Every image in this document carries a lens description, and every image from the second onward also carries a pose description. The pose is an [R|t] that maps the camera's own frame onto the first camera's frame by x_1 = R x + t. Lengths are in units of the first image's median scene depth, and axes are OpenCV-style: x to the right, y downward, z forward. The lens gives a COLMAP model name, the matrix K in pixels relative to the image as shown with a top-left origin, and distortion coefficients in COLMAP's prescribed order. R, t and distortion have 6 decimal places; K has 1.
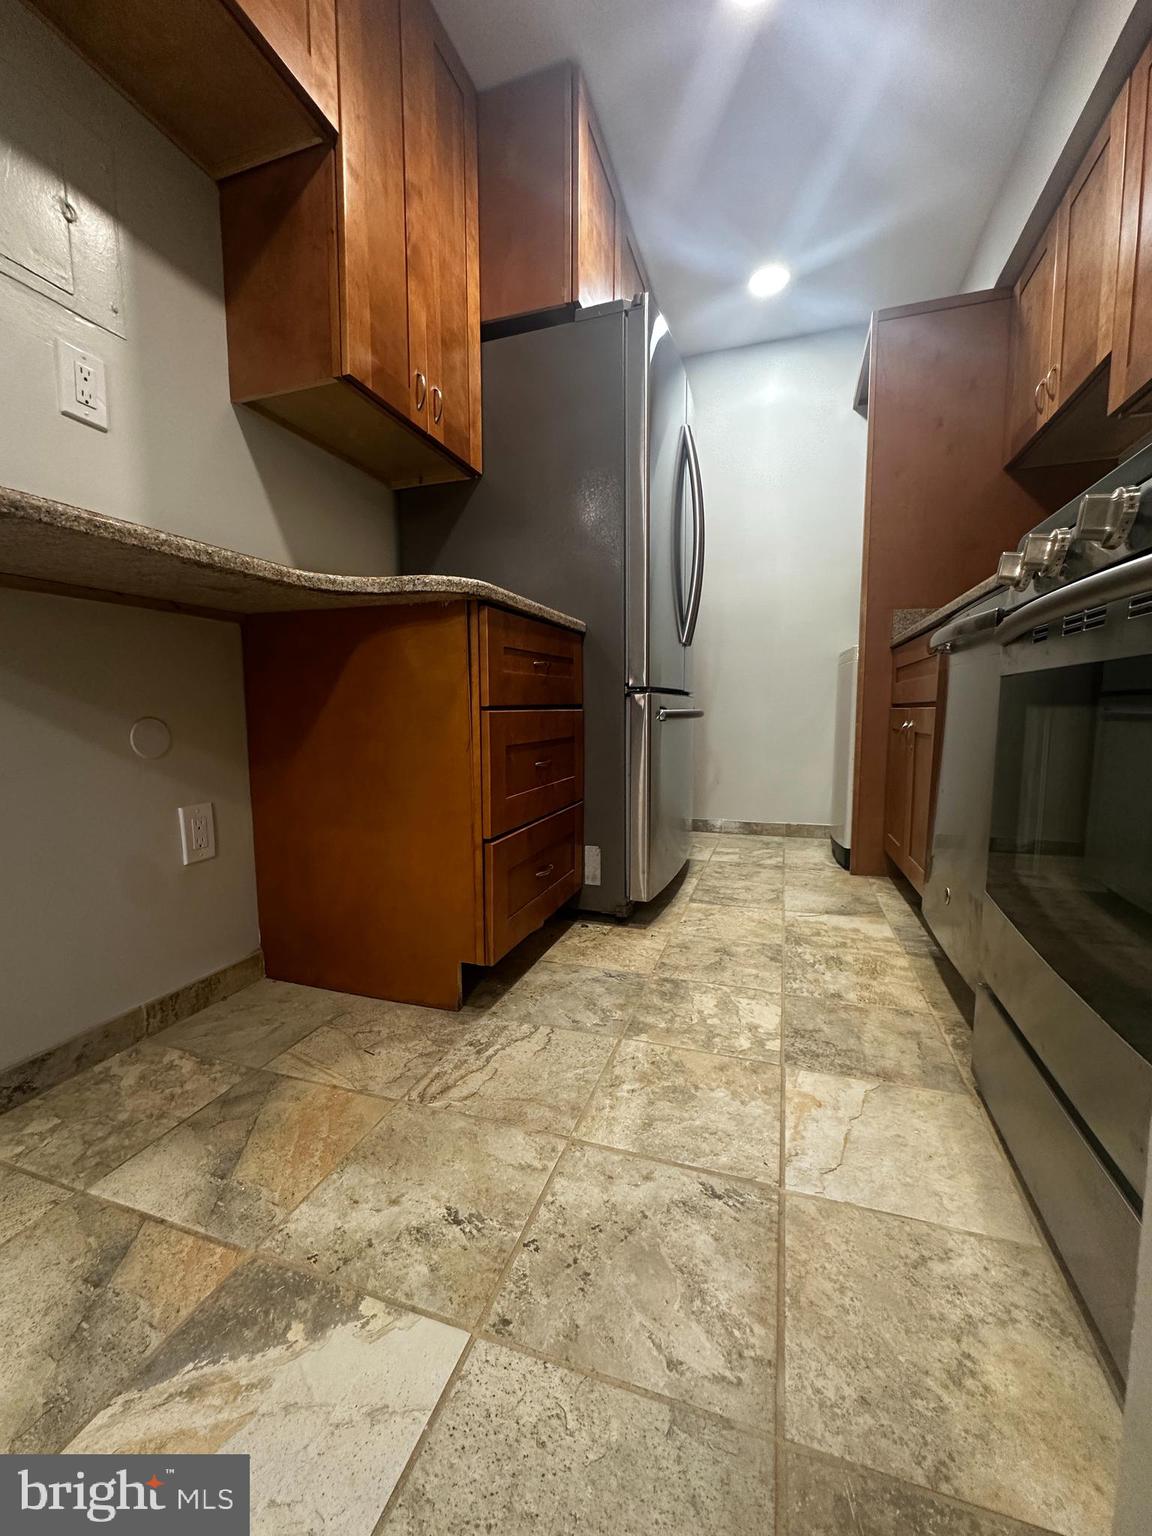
lens RADIAL K [[615.4, 0, 578.3], [0, 615.4, 769.9], [0, 0, 1]] dist [-0.004286, 0.001563]
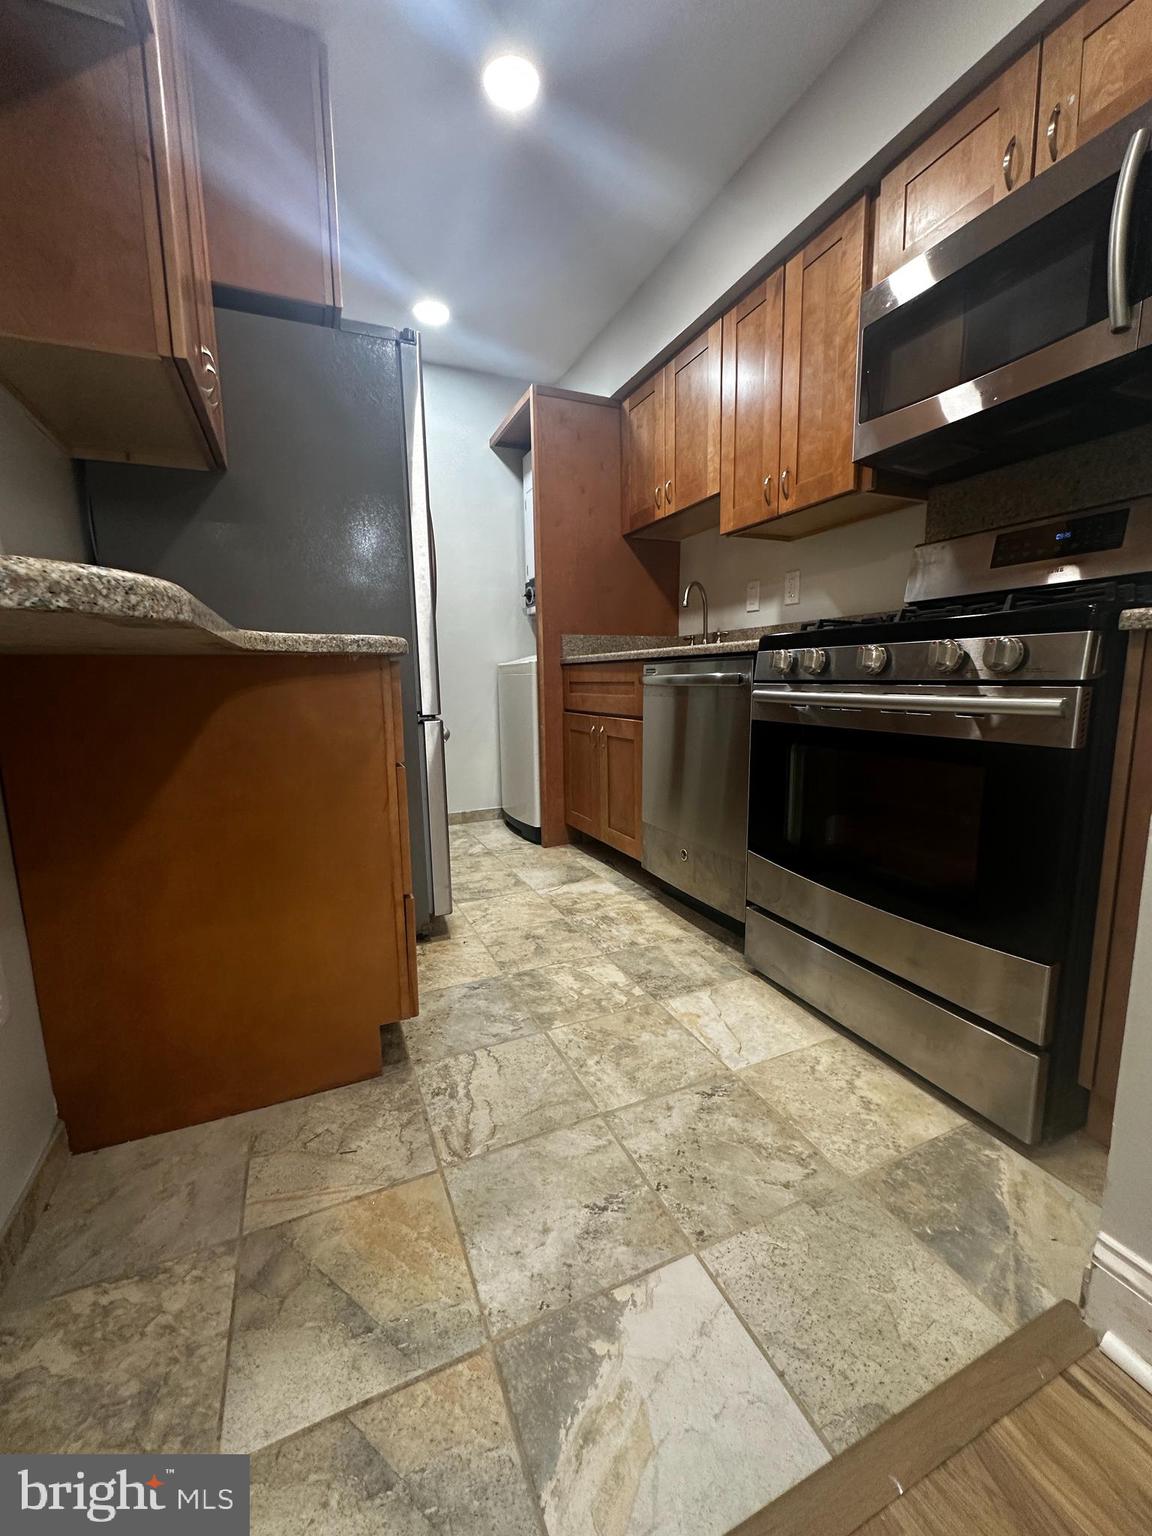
lens RADIAL K [[615.4, 0, 575.2], [0, 615.4, 768.8], [0, 0, 1]] dist [-0.004286, 0.001563]
pose [[0.739400, -0.110227, 0.664182, -0.742618], [0.079998, 0.993902, 0.075889, -0.180651], [-0.668497, -0.002979, 0.743709, 0.102093]]
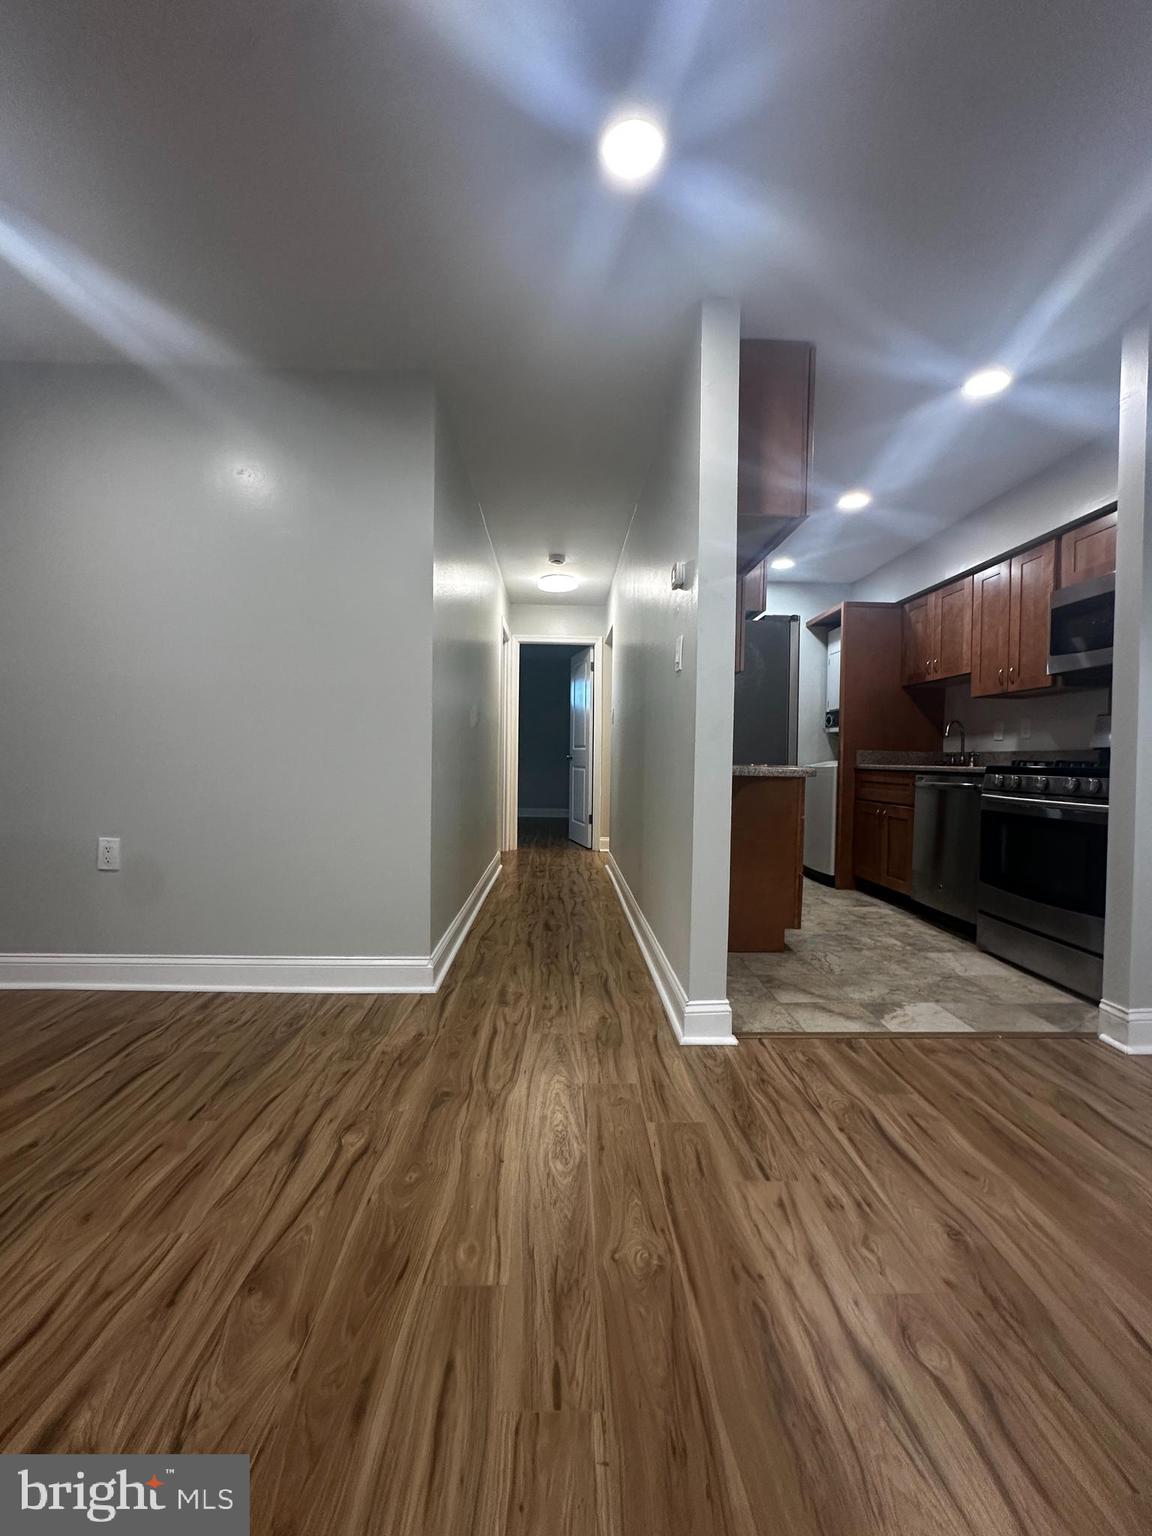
lens RADIAL K [[615.4, 0, 580.0], [0, 615.4, 772.0], [0, 0, 1]] dist [-0.004286, 0.001563]
pose [[0.936890, 0.012533, 0.349400, -2.215390], [0.013341, 0.997348, -0.071548, -0.142801], [-0.349370, 0.071693, 0.934238, -1.149432]]
